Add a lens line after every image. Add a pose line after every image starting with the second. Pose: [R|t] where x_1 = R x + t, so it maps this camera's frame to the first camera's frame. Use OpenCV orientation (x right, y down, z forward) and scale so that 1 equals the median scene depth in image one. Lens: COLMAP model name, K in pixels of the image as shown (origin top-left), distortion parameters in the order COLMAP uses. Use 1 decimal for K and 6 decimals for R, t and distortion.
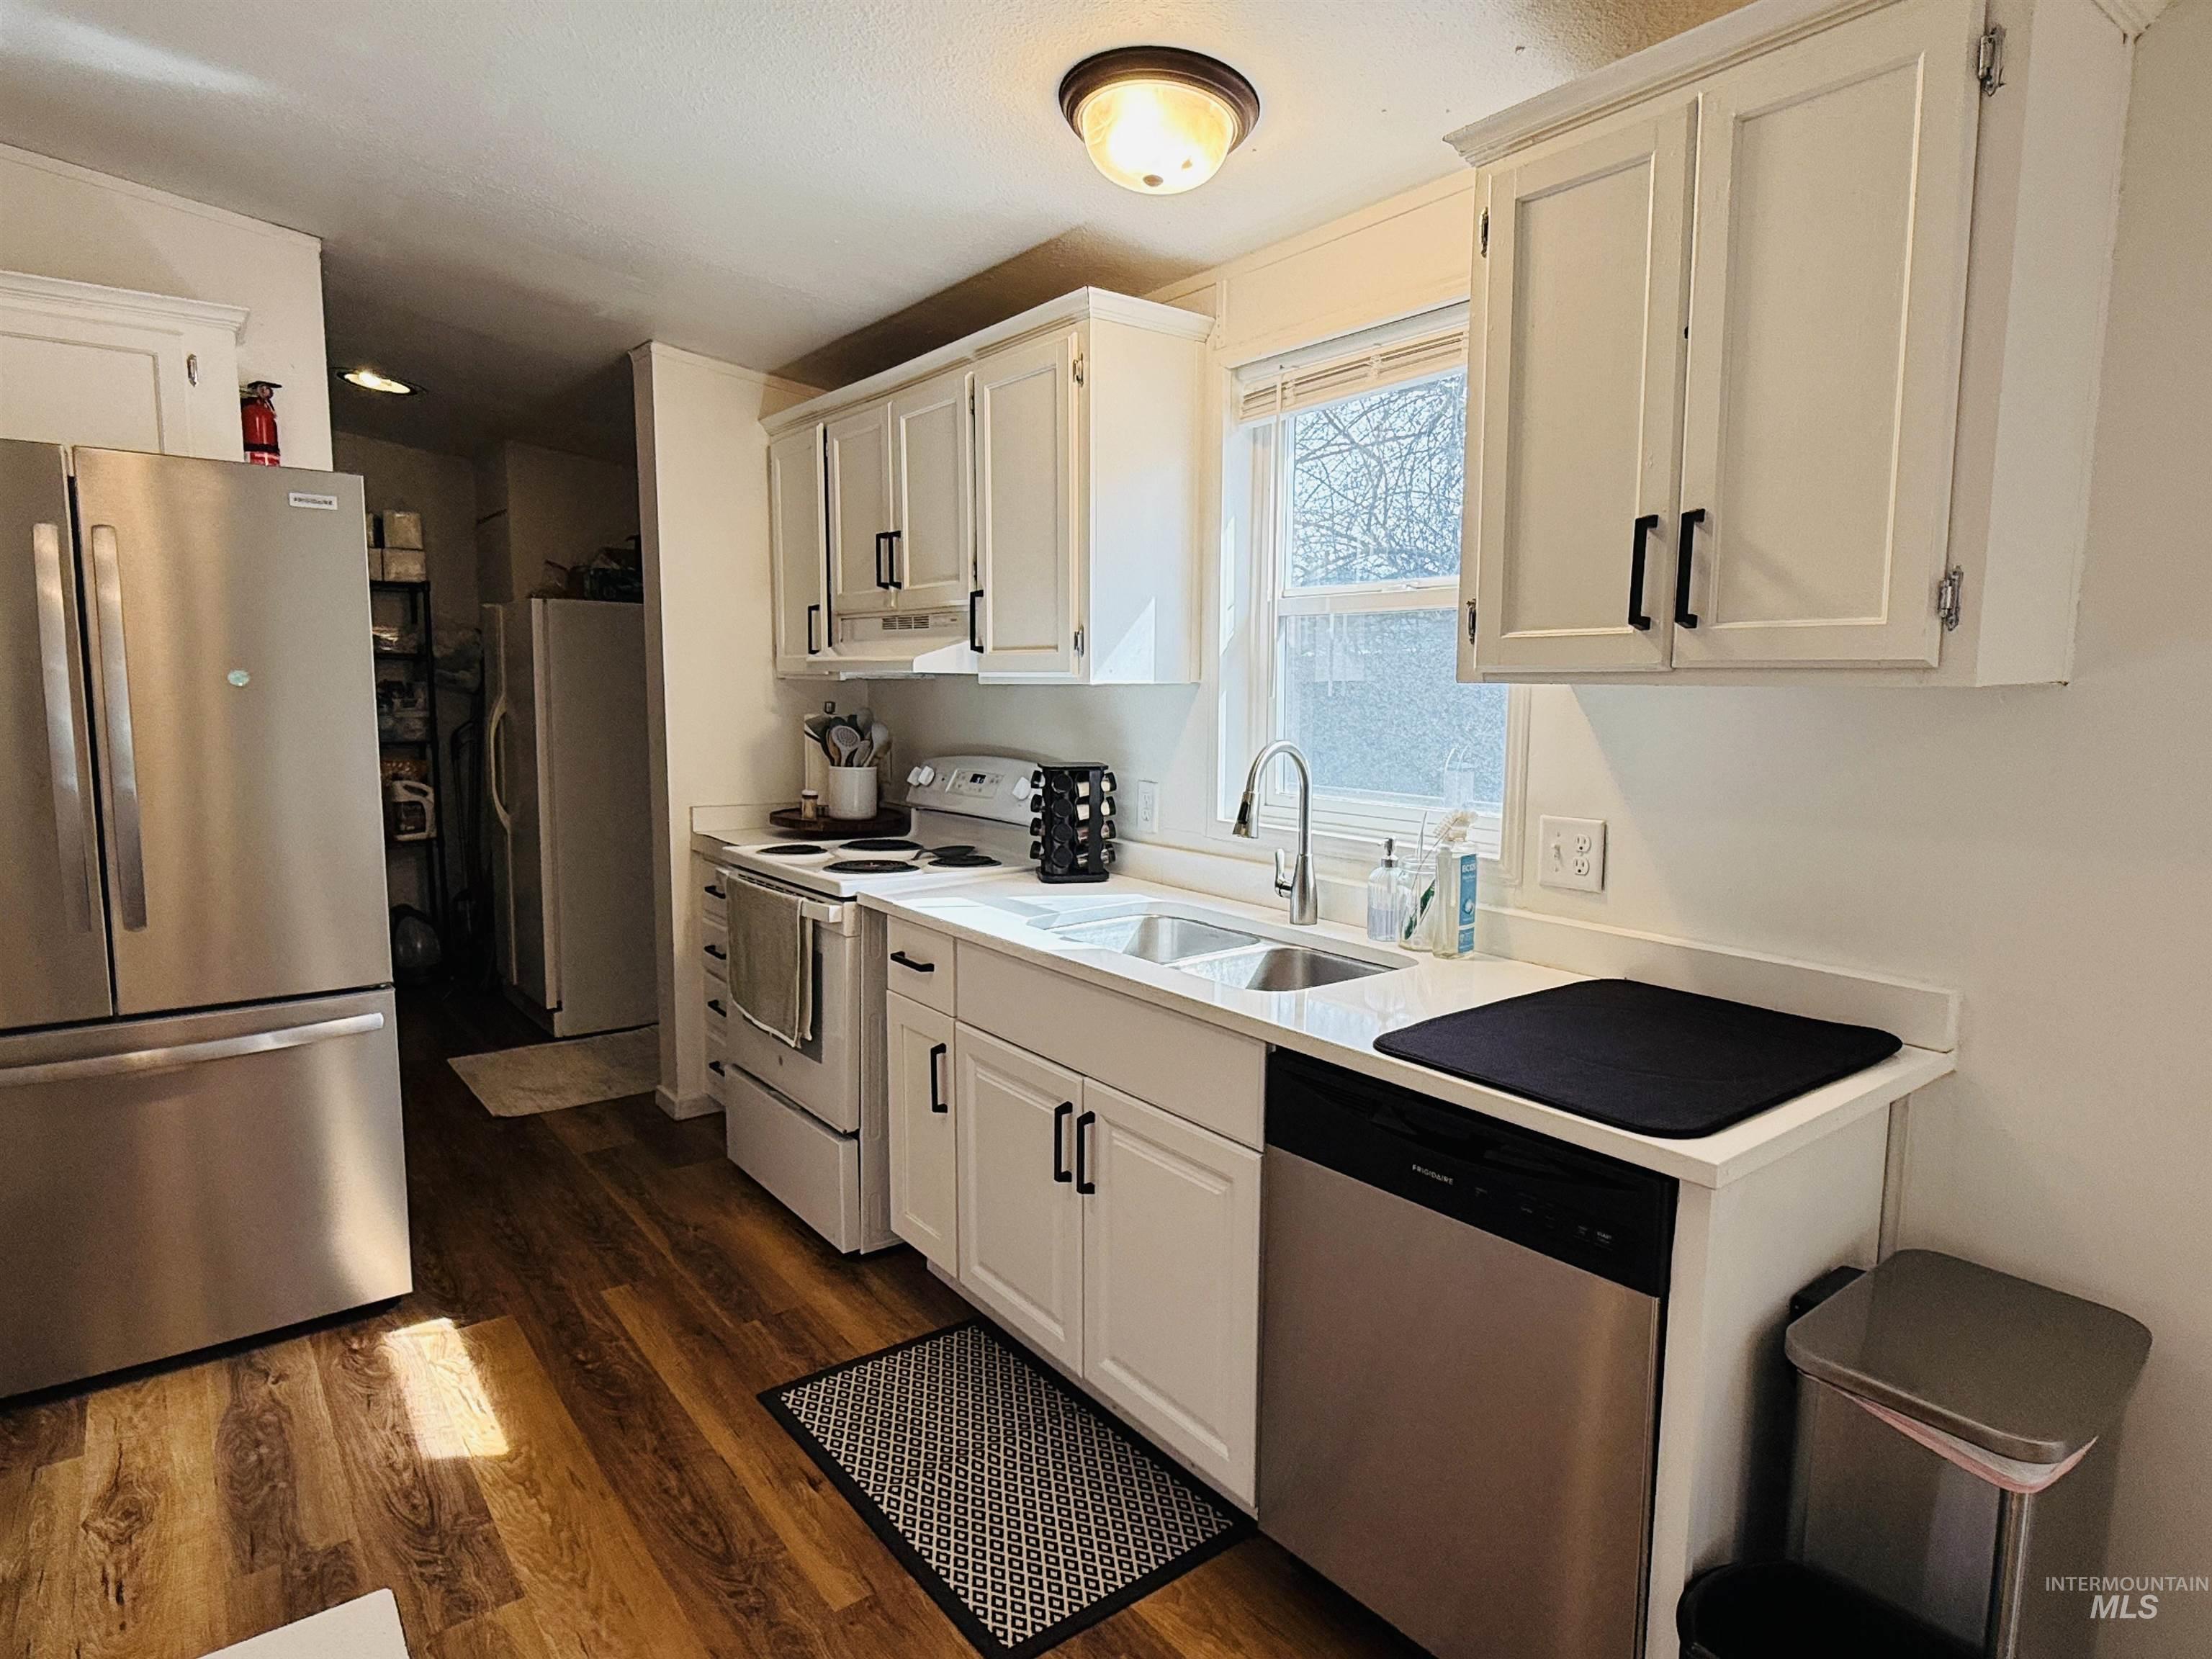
lens RADIAL K [[1241.6, 0, 1114.6], [0, 1241.6, 830.8], [0, 0, 1]] dist [-0.003962, 0.001003]
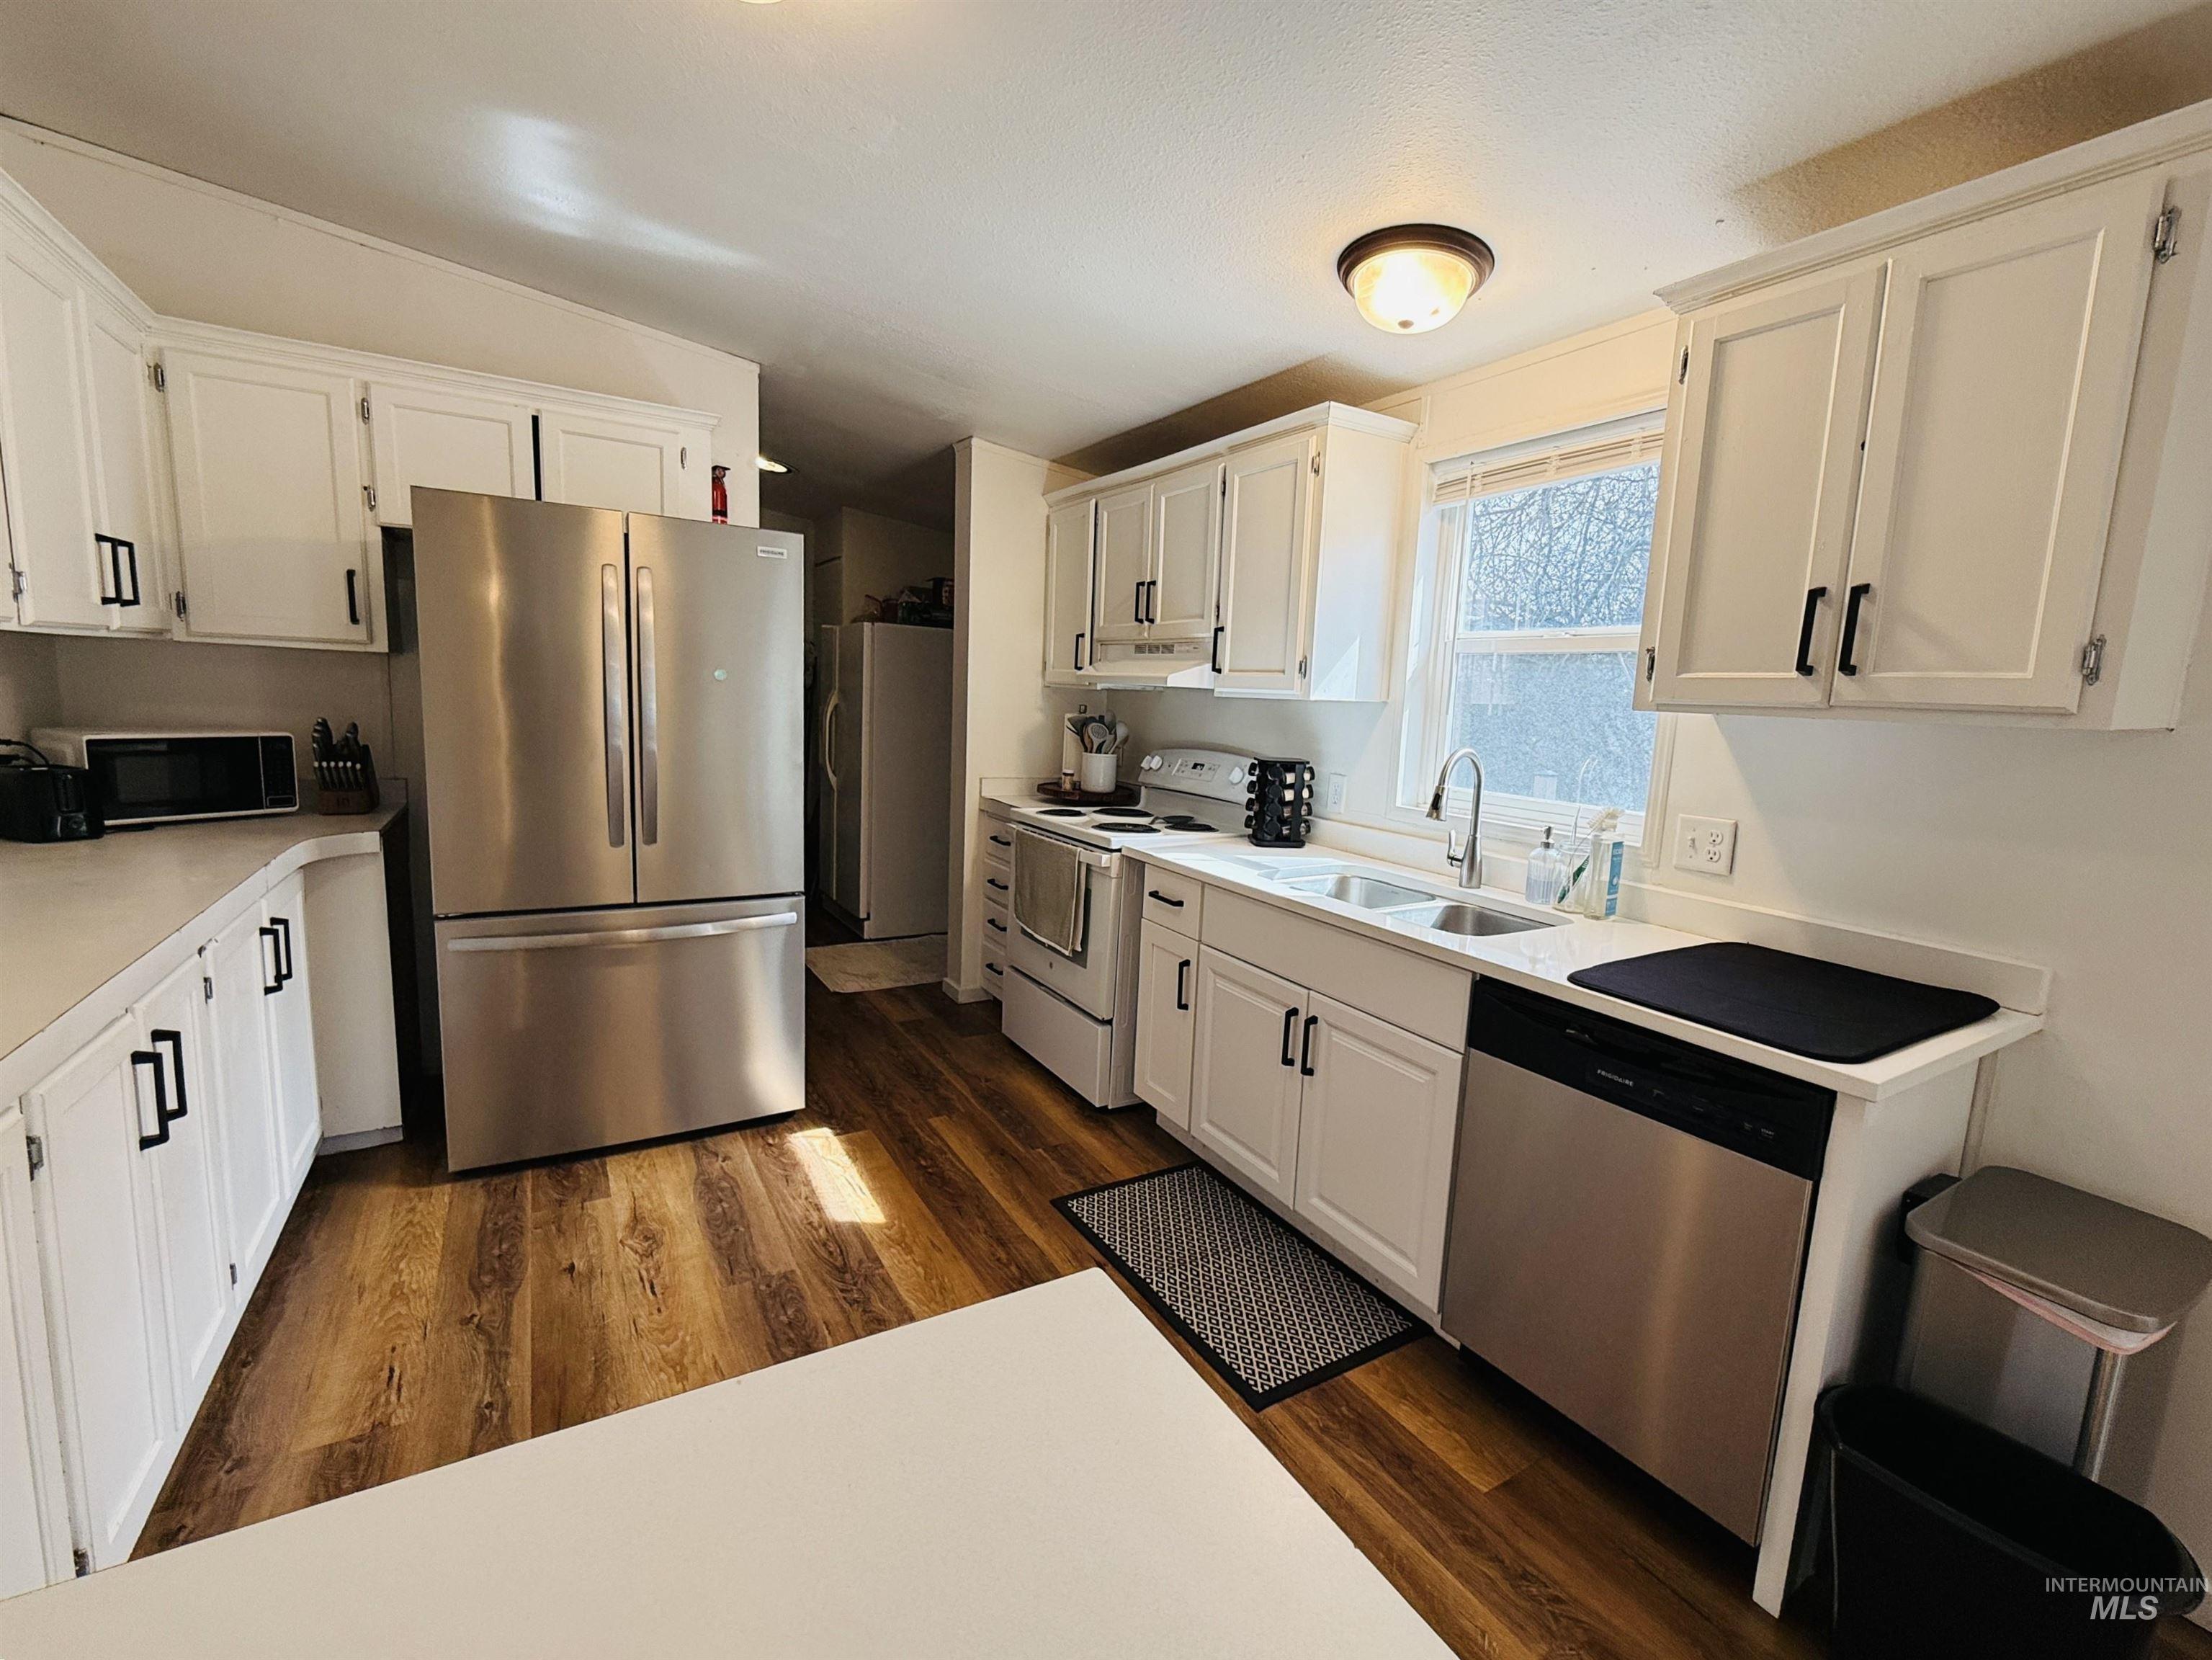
lens RADIAL K [[950.6, 0, 1113.5], [0, 950.6, 826.8], [0, 0, 1]] dist [-0.002683, -0.000042]
pose [[0.992457, 0.050733, -0.111599, -0.129013], [-0.048527, 0.998571, 0.022404, 0.006915], [0.112576, -0.016820, 0.993501, -0.053864]]
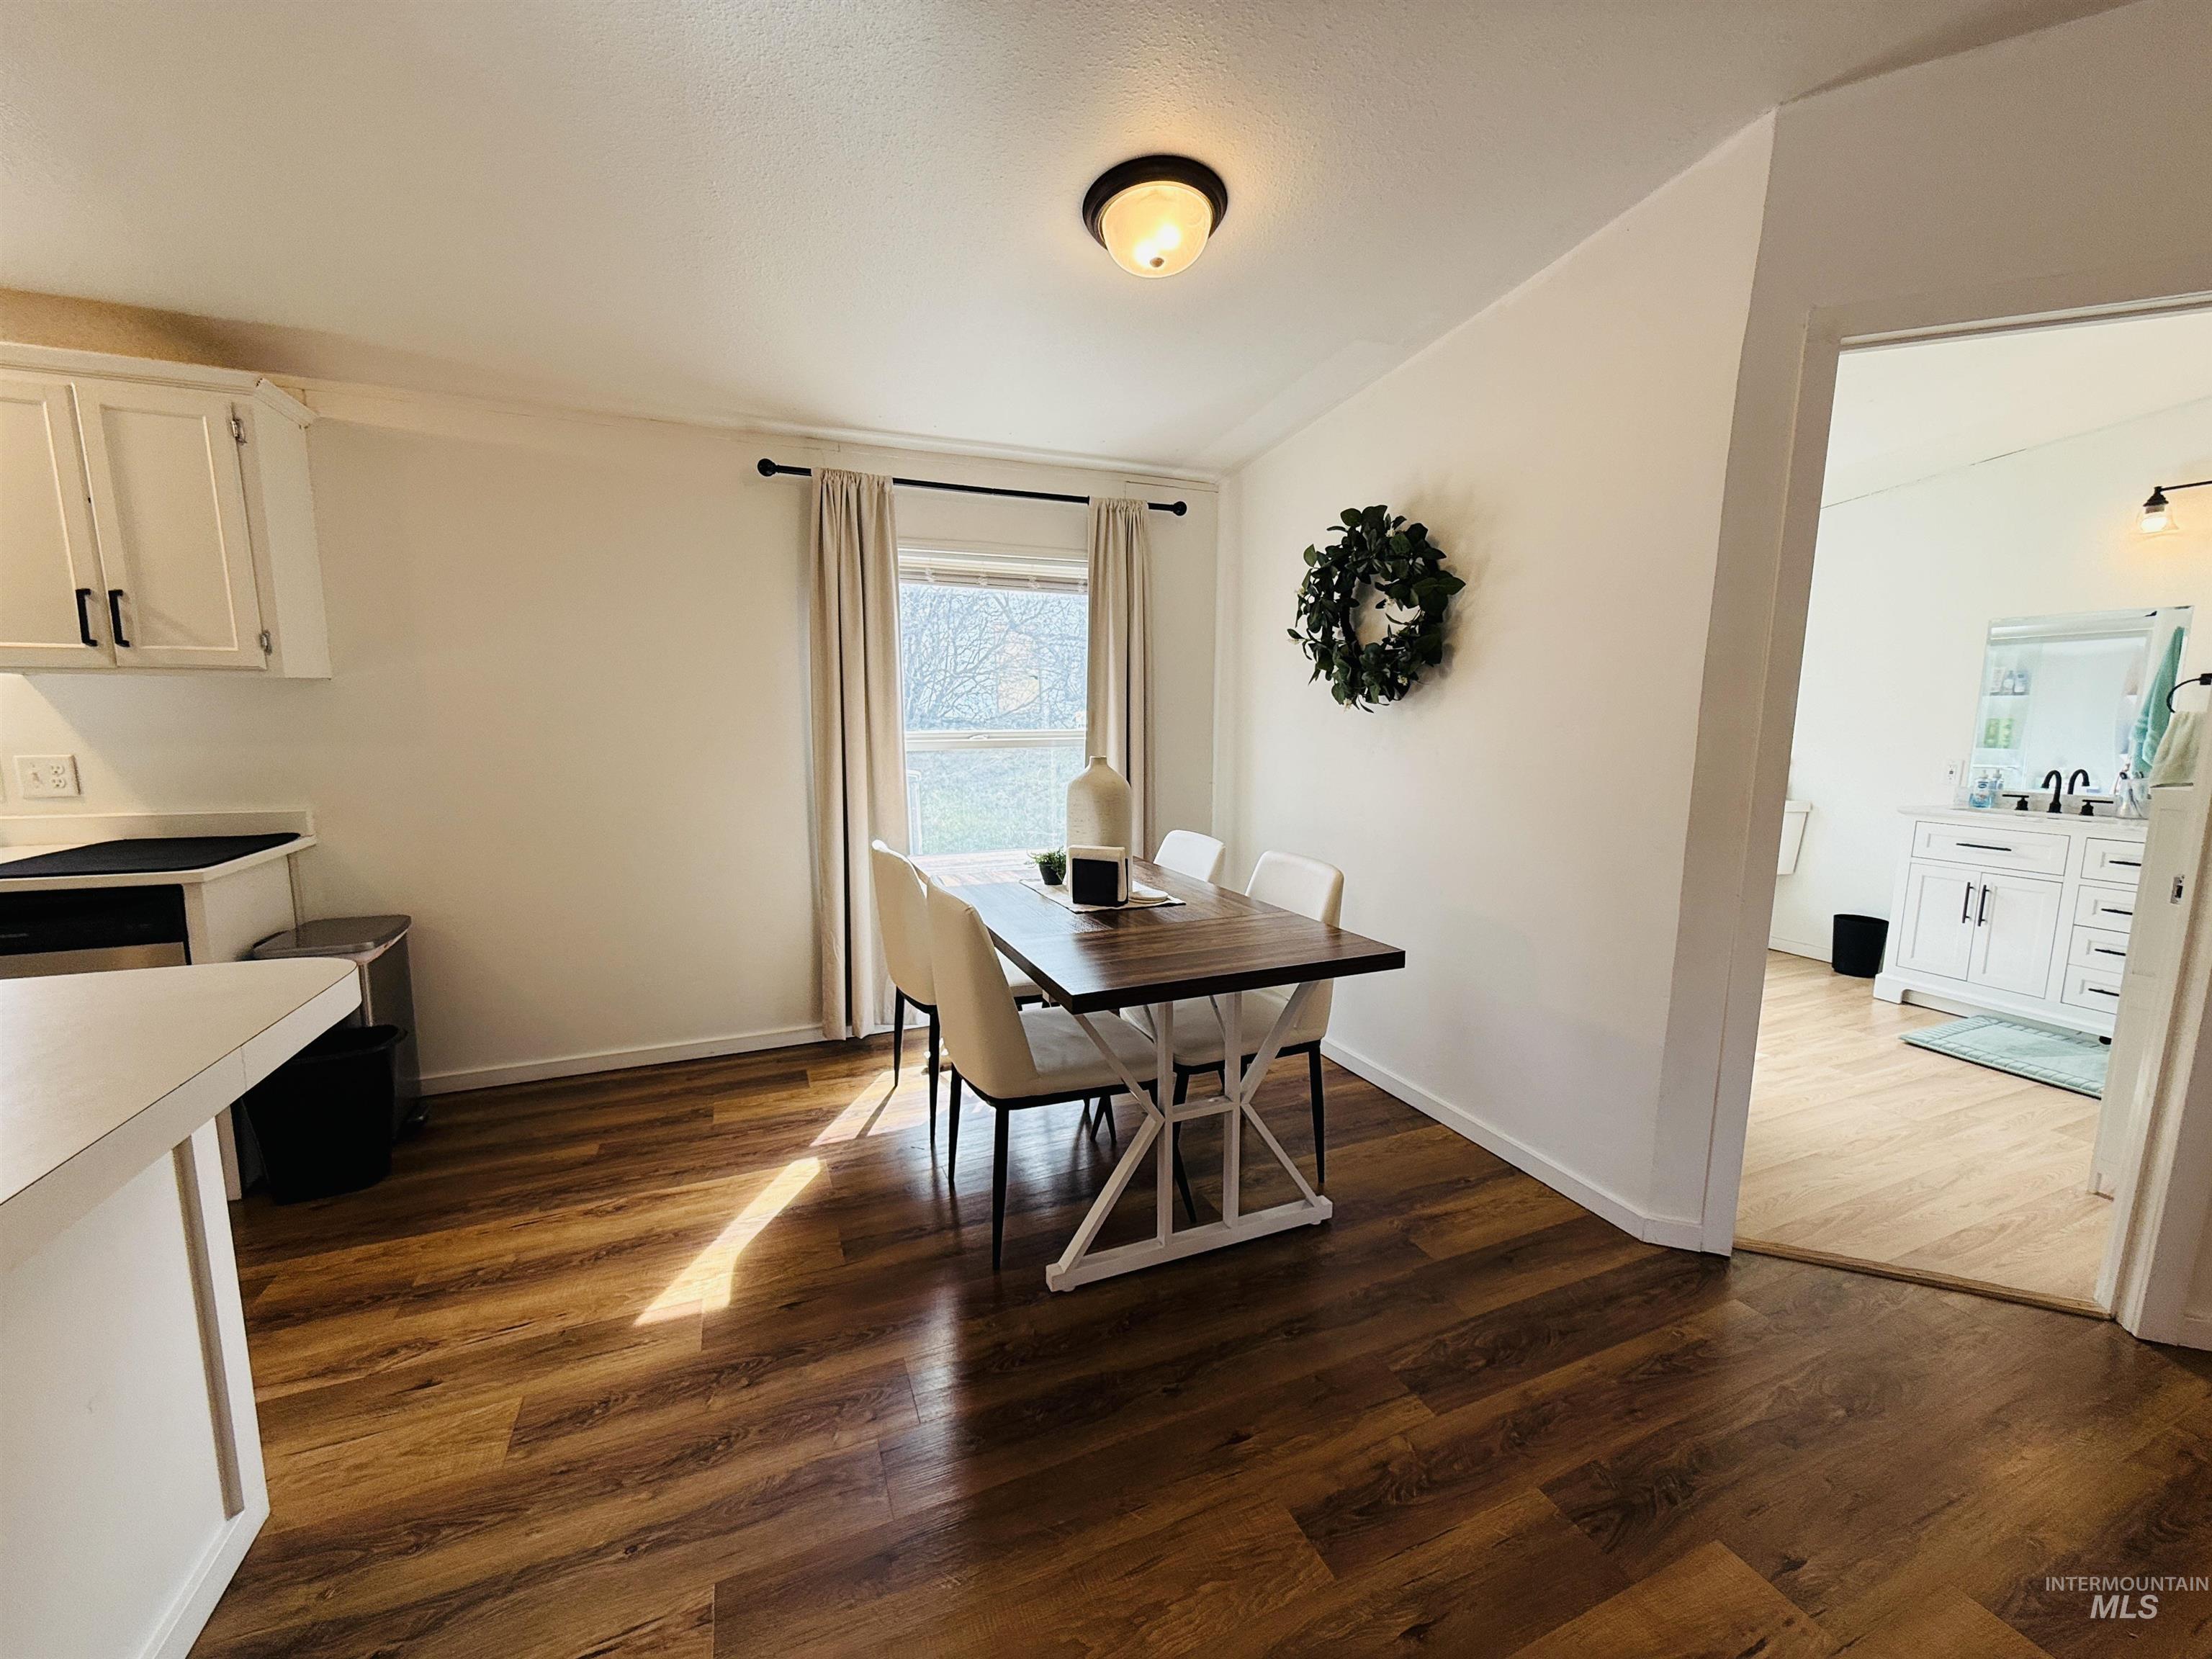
lens RADIAL K [[883.3, 0, 1107.0], [0, 883.3, 827.3], [0, 0, 1]] dist [0.002741, -0.000157]
pose [[0.259263, -0.136335, 0.956136, -0.402468], [0.109391, 0.987761, 0.111183, 0.105584], [-0.959592, 0.075767, 0.271003, -0.675072]]
